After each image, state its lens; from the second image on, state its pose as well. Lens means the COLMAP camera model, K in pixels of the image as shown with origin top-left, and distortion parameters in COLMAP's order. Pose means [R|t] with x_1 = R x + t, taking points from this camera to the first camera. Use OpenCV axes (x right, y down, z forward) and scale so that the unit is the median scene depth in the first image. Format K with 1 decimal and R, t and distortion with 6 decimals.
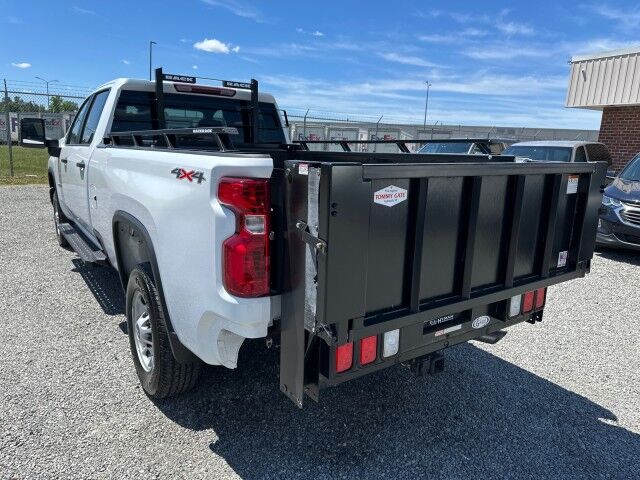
lens RADIAL K [[456.7, 0, 320.5], [0, 456.7, 246.4], [0, 0, 1]] dist [0.044631, -0.041826]
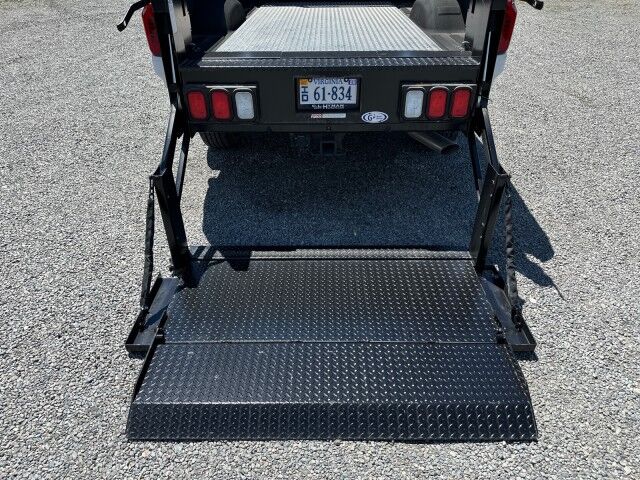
lens RADIAL K [[448.1, 0, 318.3], [0, 448.1, 244.7], [0, 0, 1]] dist [0.094470, -0.118229]
pose [[0.813581, 0.297232, -0.499739, 0.453290], [-0.097968, 0.917254, 0.386067, 0.024135], [0.573139, -0.265138, 0.775379, 0.023515]]
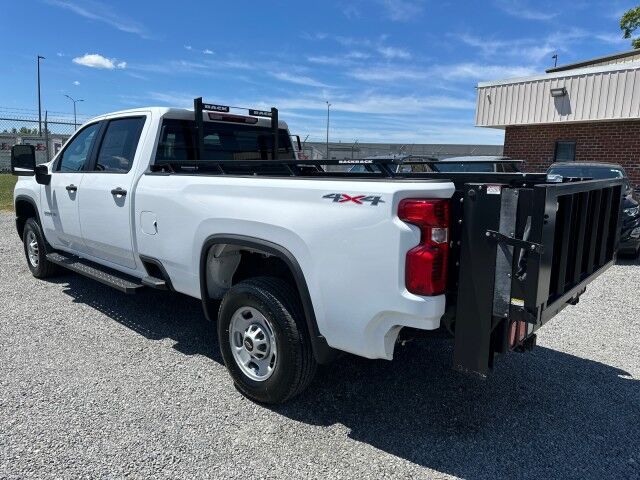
lens RADIAL K [[453.2, 0, 319.1], [0, 453.2, 247.4], [0, 0, 1]] dist [0.073051, -0.084551]
pose [[0.976345, -0.060866, 0.207473, -0.288201], [0.067497, 0.997406, -0.025028, -0.003040], [-0.205411, 0.038440, 0.977921, -0.056870]]
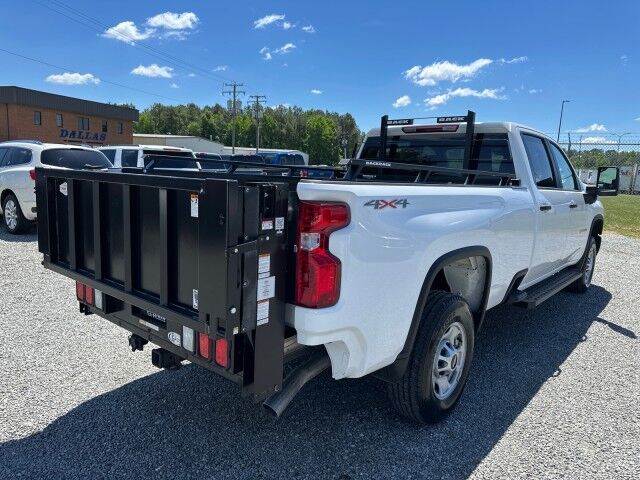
lens RADIAL K [[450.6, 0, 318.4], [0, 450.6, 232.0], [0, 0, 1]] dist [0.049406, -0.077115]
pose [[0.250494, 0.108207, -0.962052, 0.710543], [-0.240738, 0.969482, 0.046361, -0.093012], [0.937709, 0.219990, 0.268899, 0.521294]]
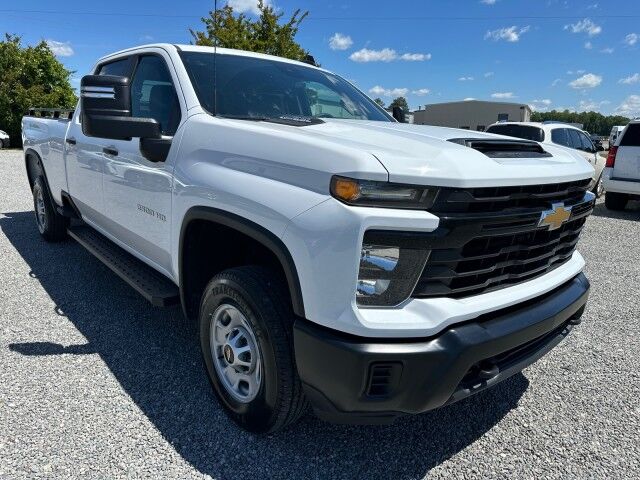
lens RADIAL K [[451.1, 0, 323.0], [0, 451.1, 240.5], [0, 0, 1]] dist [0.010657, 0.001270]
pose [[-0.993050, -0.053981, -0.104588, -0.526312], [-0.094650, 0.894445, 0.437047, -0.487871], [0.069956, 0.443908, -0.893337, 2.182056]]
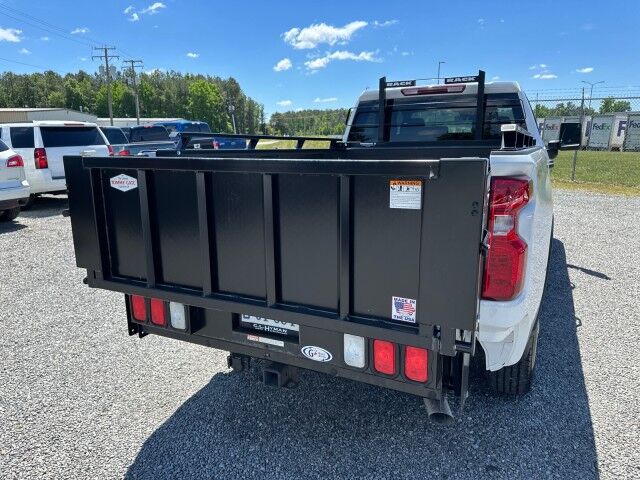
lens RADIAL K [[456.0, 0, 314.4], [0, 456.0, 230.1], [0, 0, 1]] dist [0.003426, -0.021467]
pose [[0.473217, 0.137006, -0.870227, 0.543134], [-0.167402, 0.983818, 0.063859, -0.053855], [0.864894, 0.115458, 0.488495, 0.309112]]
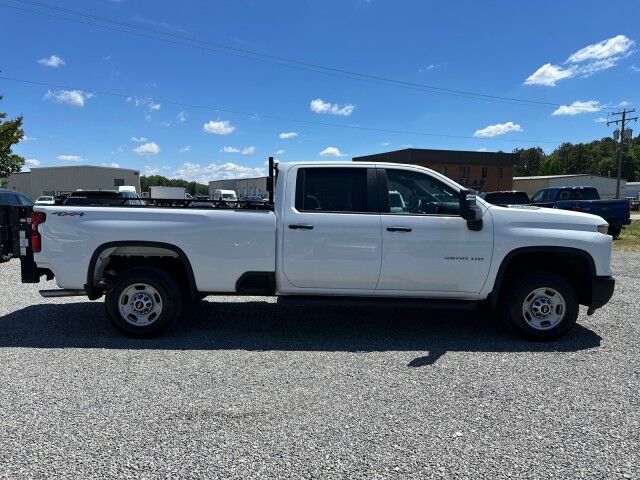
lens RADIAL K [[453.2, 0, 319.1], [0, 453.2, 247.4], [0, 0, 1]] dist [0.073051, -0.084551]
pose [[-0.576829, 0.038835, -0.815942, 0.845047], [-0.204871, 0.960066, 0.190528, -0.396288], [0.790757, 0.277064, -0.545838, 1.910369]]
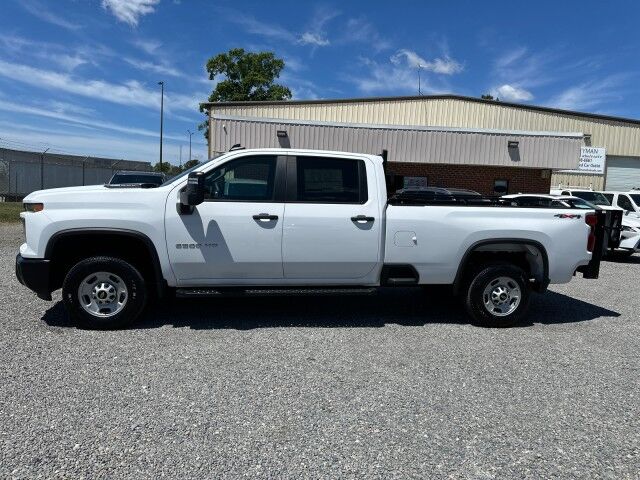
lens RADIAL K [[456.7, 0, 320.5], [0, 456.7, 246.4], [0, 0, 1]] dist [0.044631, -0.041826]
pose [[0.426944, -0.133463, 0.894375, -1.625519], [0.170057, 0.983252, 0.065547, -0.193967], [-0.888144, 0.124110, 0.442490, 0.515581]]
